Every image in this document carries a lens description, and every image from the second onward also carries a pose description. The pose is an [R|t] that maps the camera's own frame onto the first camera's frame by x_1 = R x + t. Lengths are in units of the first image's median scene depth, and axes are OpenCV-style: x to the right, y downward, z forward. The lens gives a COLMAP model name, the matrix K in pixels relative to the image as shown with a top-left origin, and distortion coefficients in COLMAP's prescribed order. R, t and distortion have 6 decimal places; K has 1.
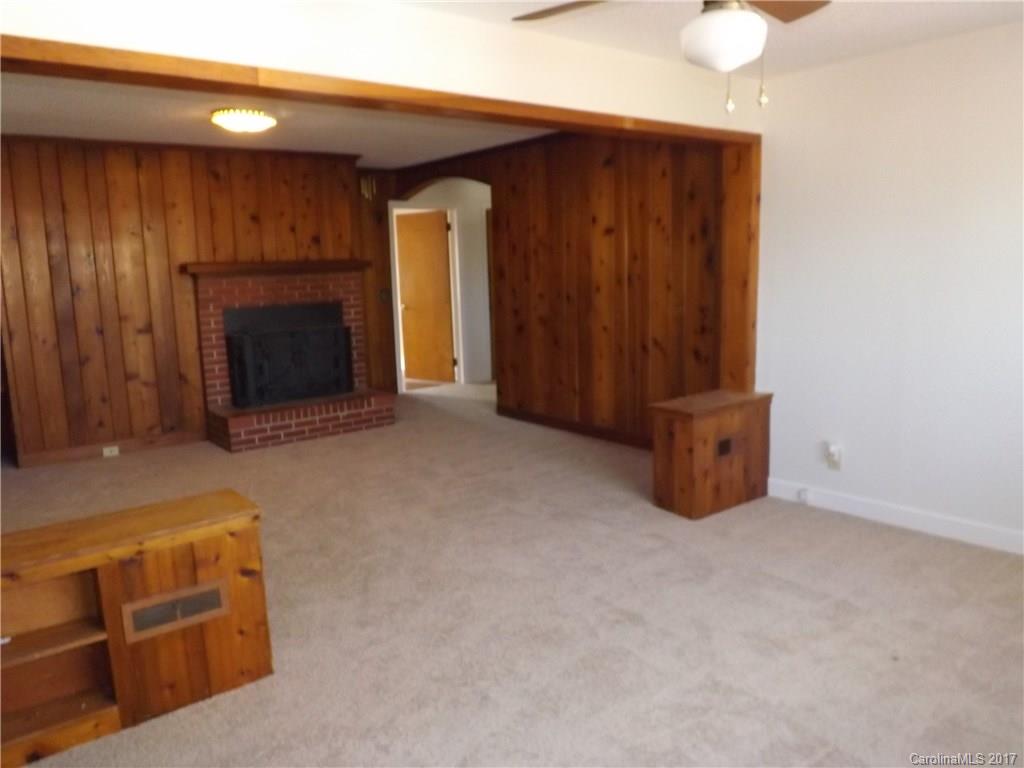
lens RADIAL K [[749.0, 0, 516.2], [0, 749.0, 379.5], [0, 0, 1]] dist [-0.052233, 0.015429]
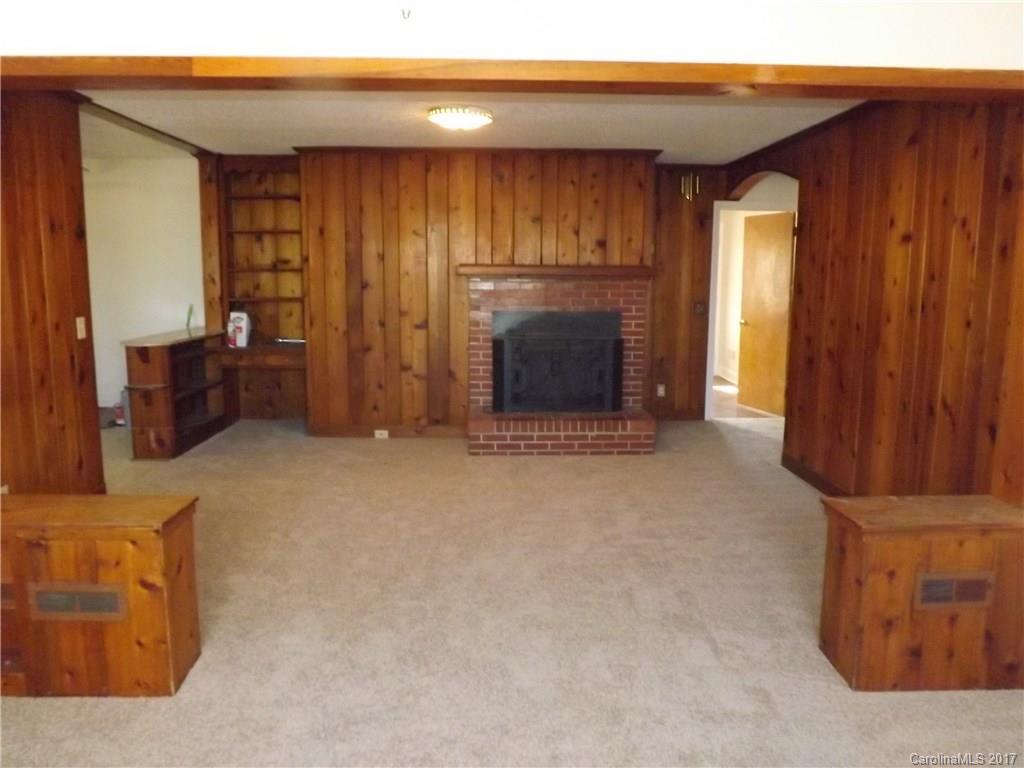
lens RADIAL K [[749.0, 0, 510.3], [0, 749.0, 379.6], [0, 0, 1]] dist [-0.052233, 0.015429]
pose [[0.797096, 0.118368, -0.592138, 0.247578], [-0.122255, 0.991926, 0.033714, -0.043103], [0.591347, 0.045518, 0.805131, 0.220745]]
